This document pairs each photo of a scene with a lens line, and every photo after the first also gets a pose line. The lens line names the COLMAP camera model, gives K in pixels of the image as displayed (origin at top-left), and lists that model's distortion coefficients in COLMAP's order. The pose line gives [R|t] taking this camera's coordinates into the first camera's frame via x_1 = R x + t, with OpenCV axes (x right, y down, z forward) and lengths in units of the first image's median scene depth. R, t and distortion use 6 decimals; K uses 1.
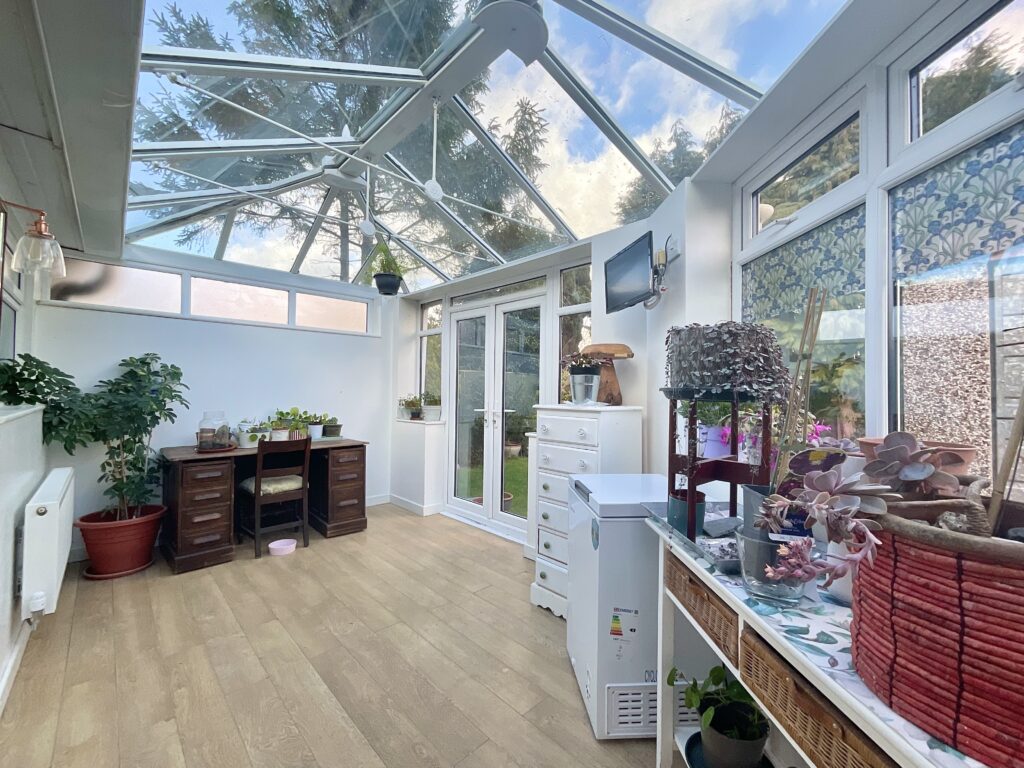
lens RADIAL K [[423.2, 0, 518.1], [0, 423.2, 385.6], [0, 0, 1]] dist [0.000666, -0.000119]
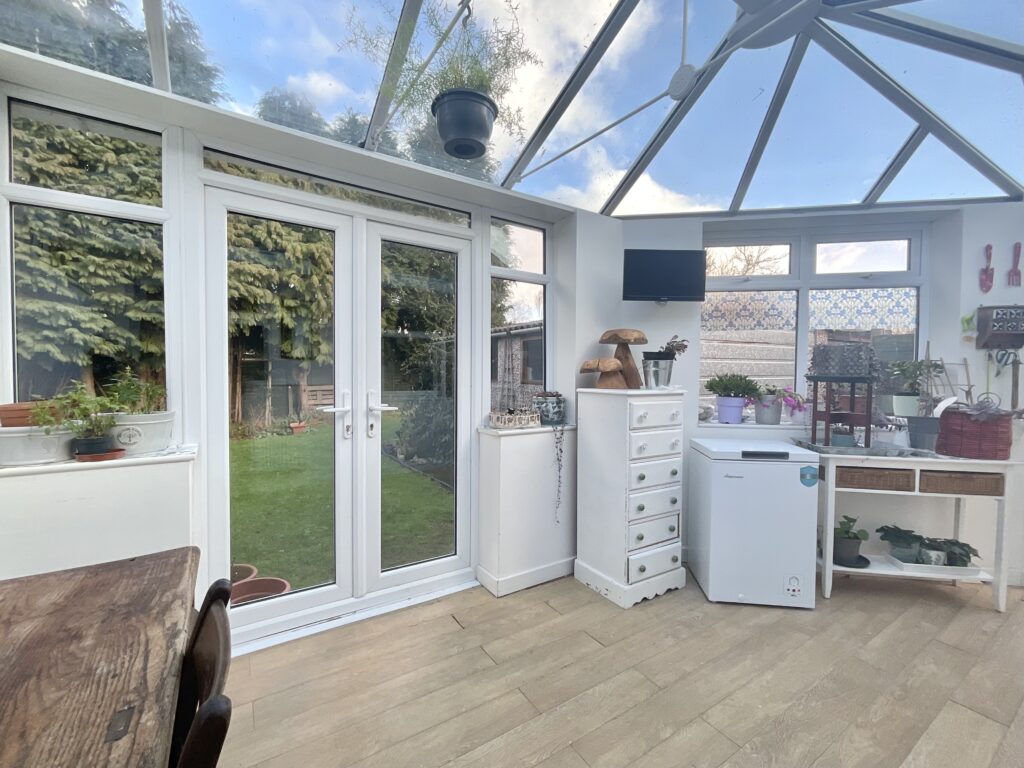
lens RADIAL K [[423.2, 0, 518.1], [0, 423.2, 385.6], [0, 0, 1]] dist [0.000666, -0.000119]
pose [[0.199475, -0.032326, 0.979370, -0.600002], [-0.024002, 0.998995, 0.037862, 0.004144], [-0.979609, -0.031059, 0.198499, 0.716770]]
